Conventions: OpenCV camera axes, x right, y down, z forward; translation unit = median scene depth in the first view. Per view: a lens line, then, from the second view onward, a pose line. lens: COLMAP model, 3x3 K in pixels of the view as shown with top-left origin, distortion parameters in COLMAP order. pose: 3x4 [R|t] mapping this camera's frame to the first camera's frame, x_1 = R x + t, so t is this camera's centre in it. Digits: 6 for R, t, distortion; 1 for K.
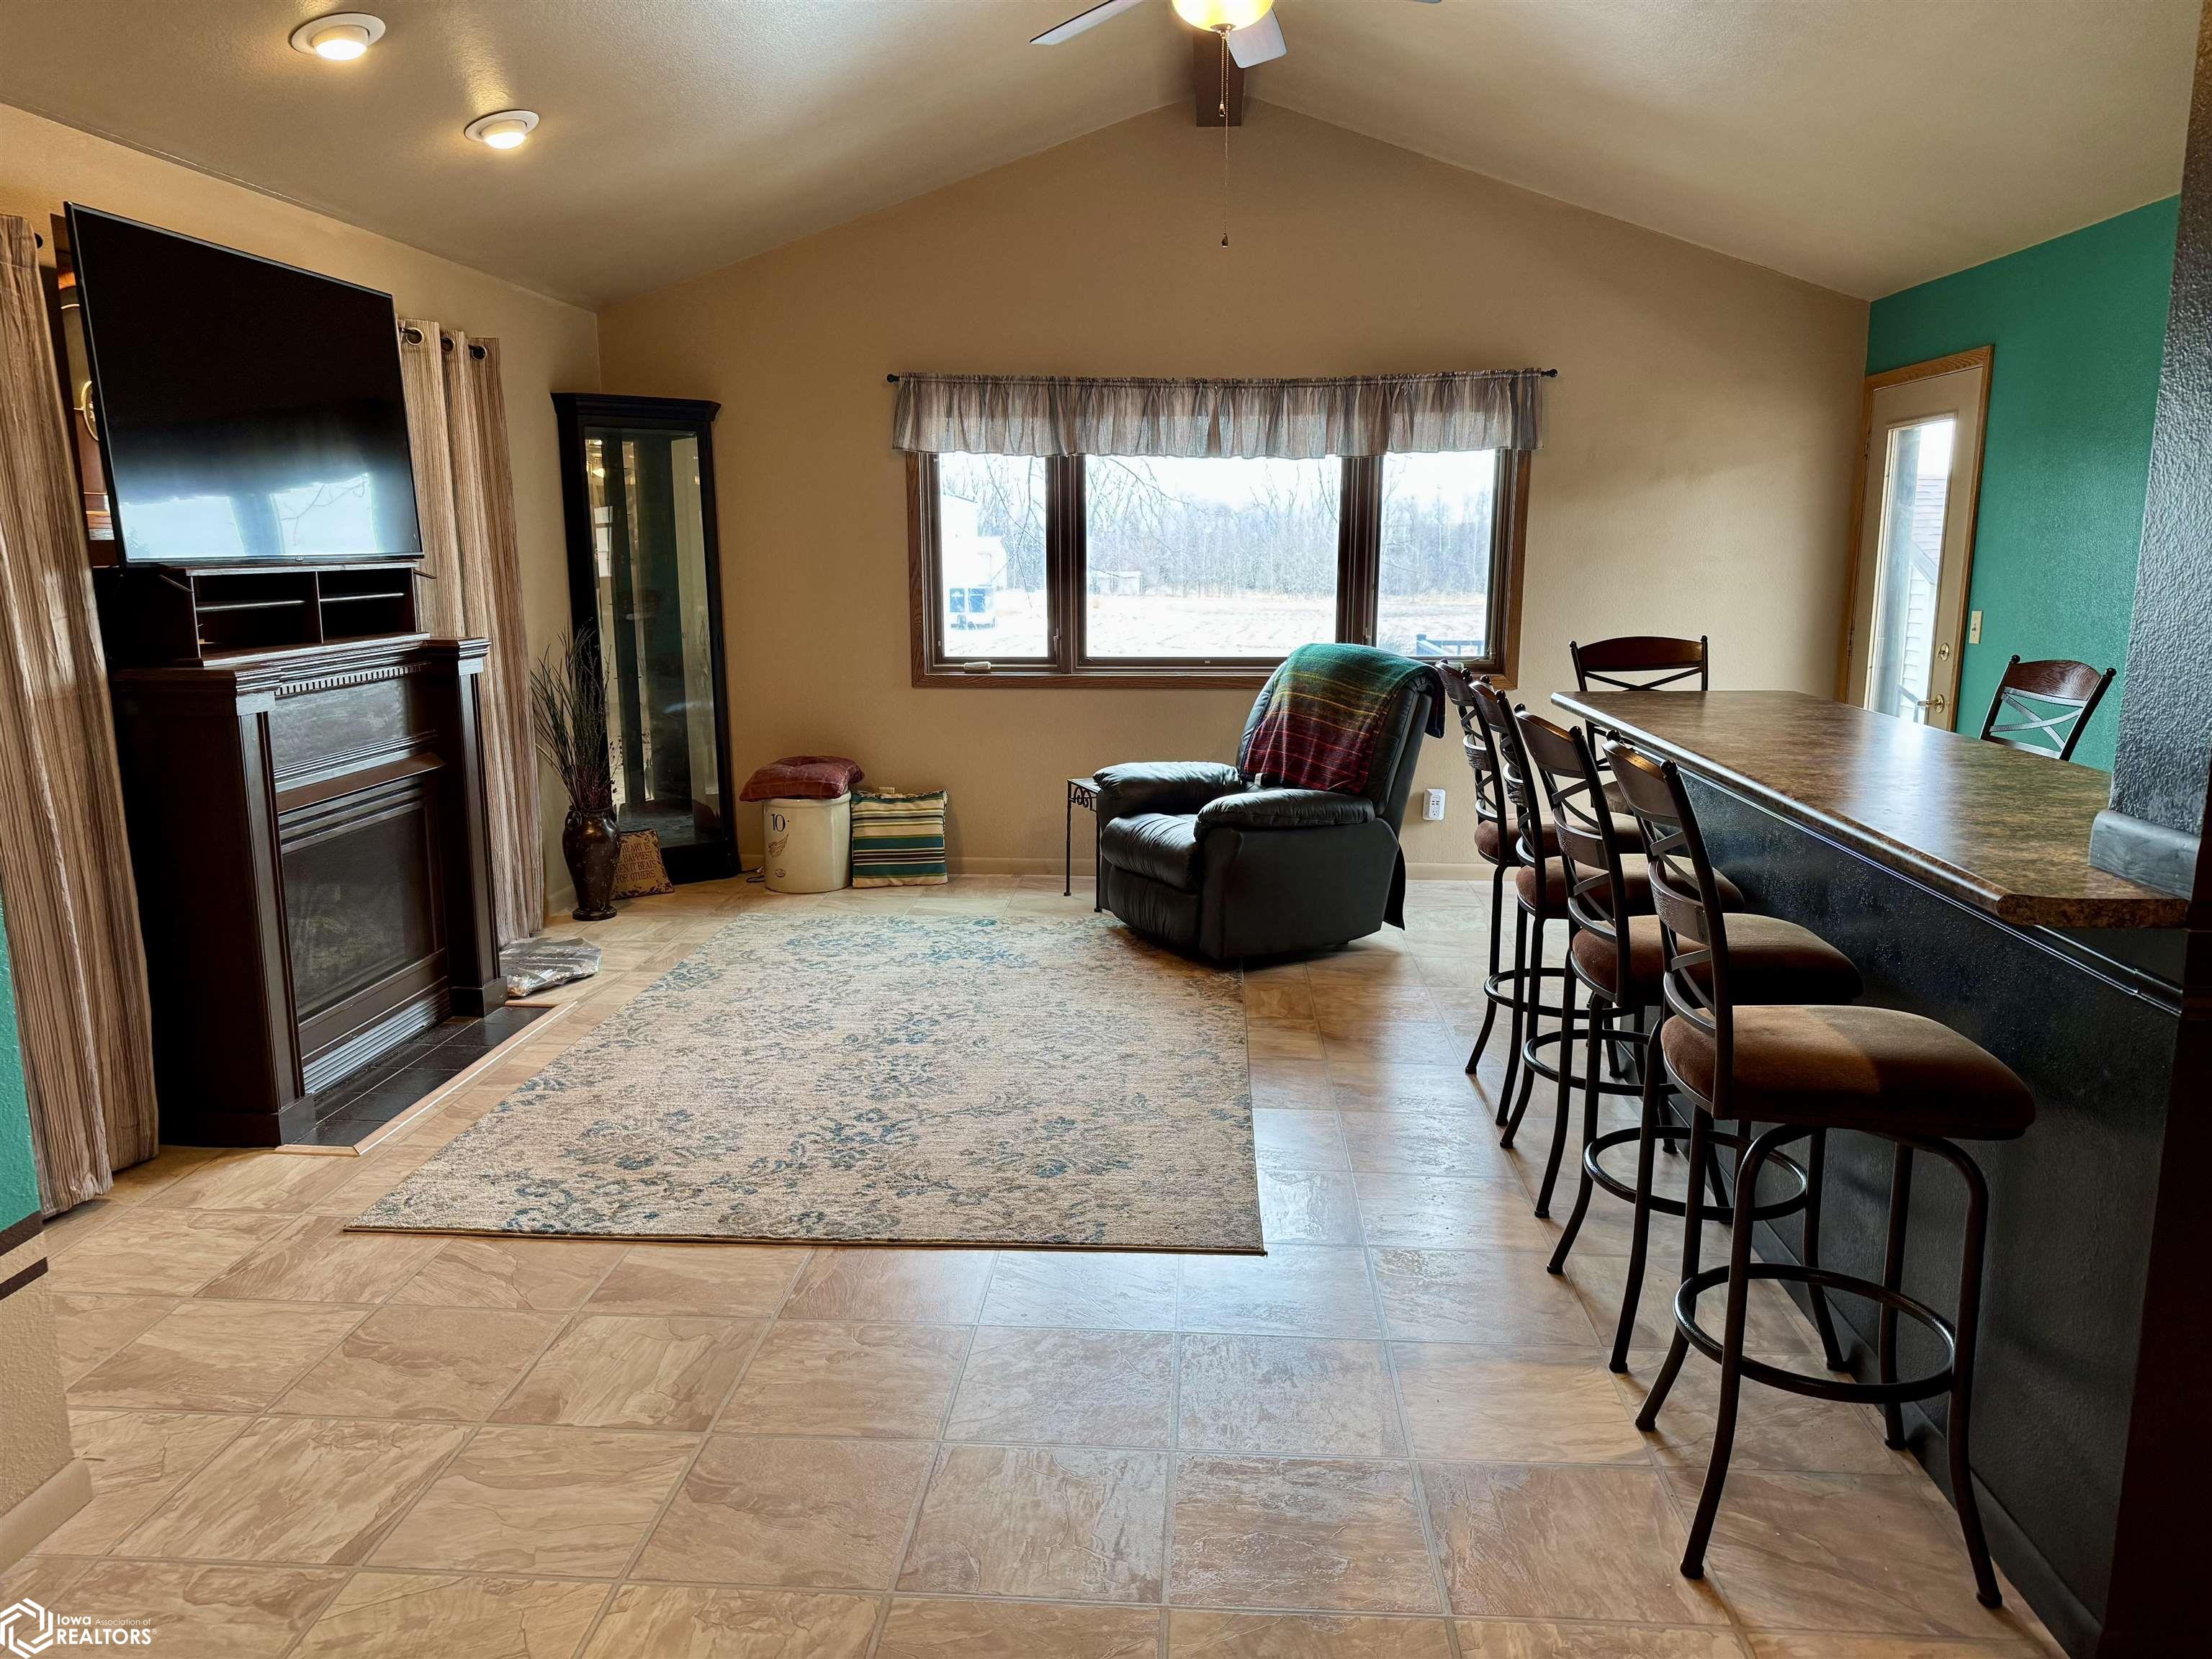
lens RADIAL K [[1501.1, 0, 1117.4], [0, 1501.1, 836.3], [0, 0, 1]] dist [-0.032938, -0.014345]
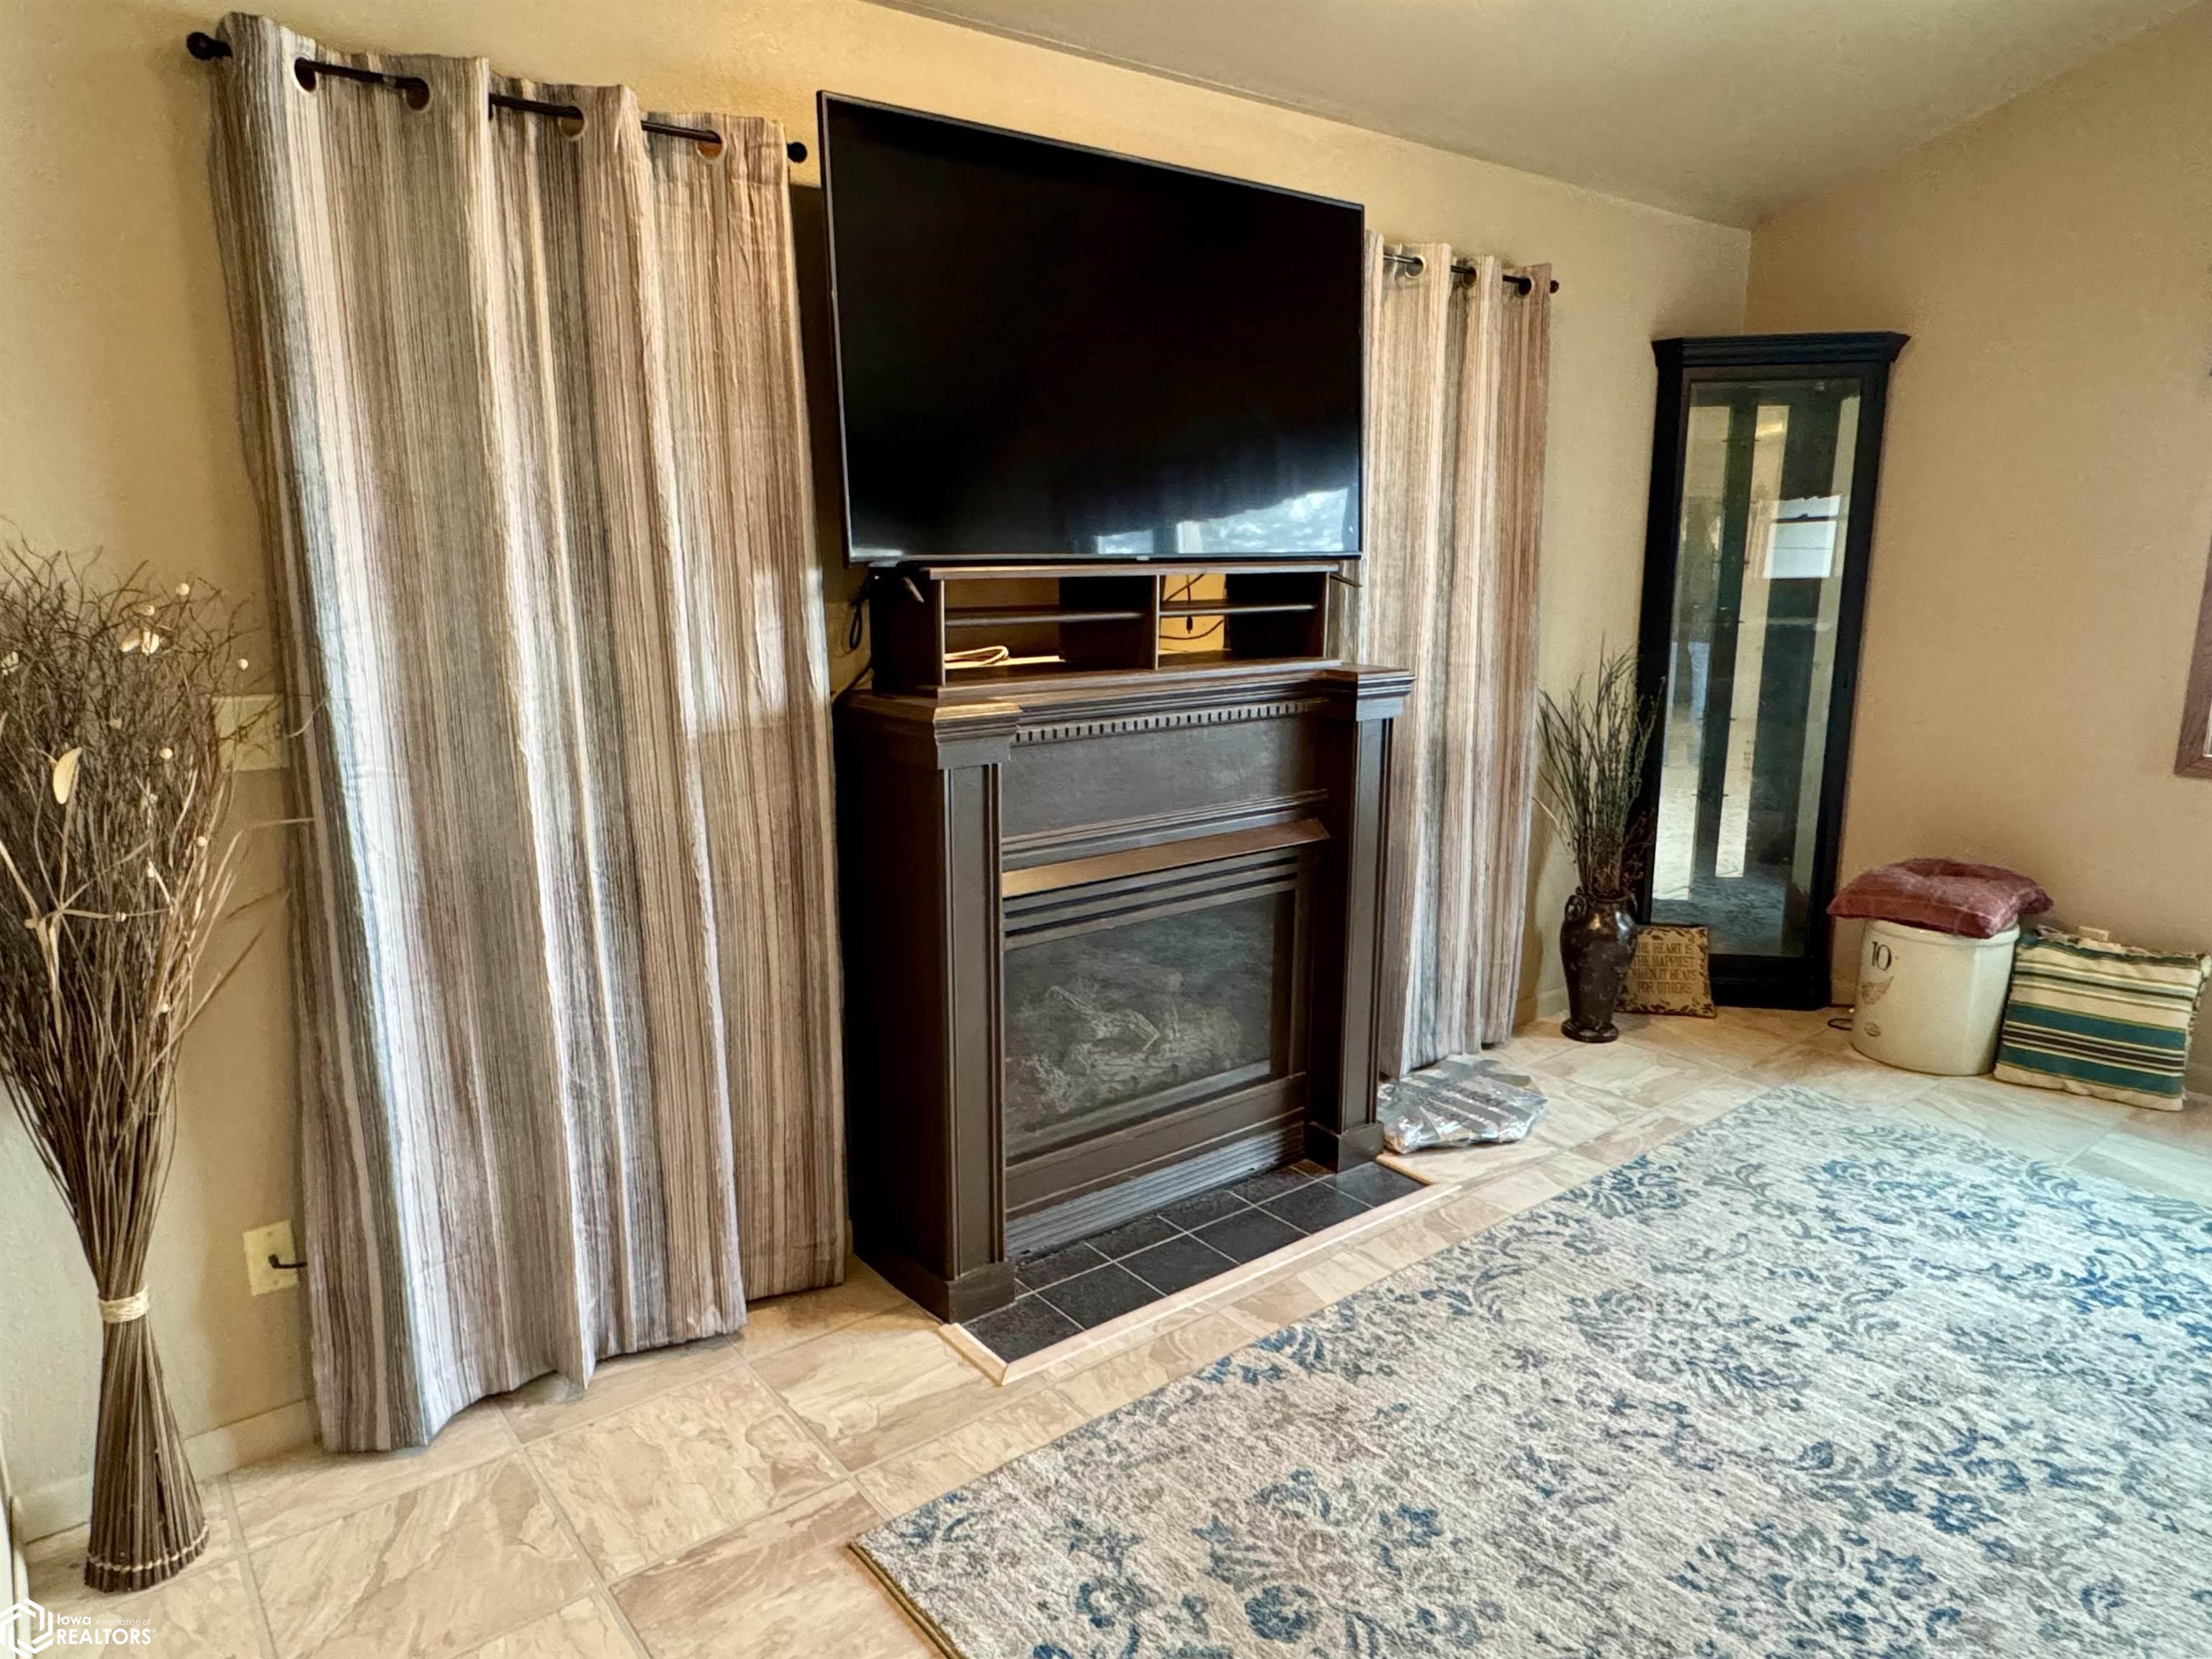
lens RADIAL K [[1405.9, 0, 1091.6], [0, 1405.9, 846.4], [0, 0, 1]] dist [-0.007242, 0.011066]
pose [[0.668451, 0.144101, -0.729663, -0.015179], [-0.133820, 0.988343, 0.072593, -0.077793], [0.731618, 0.049119, 0.679943, 0.428739]]
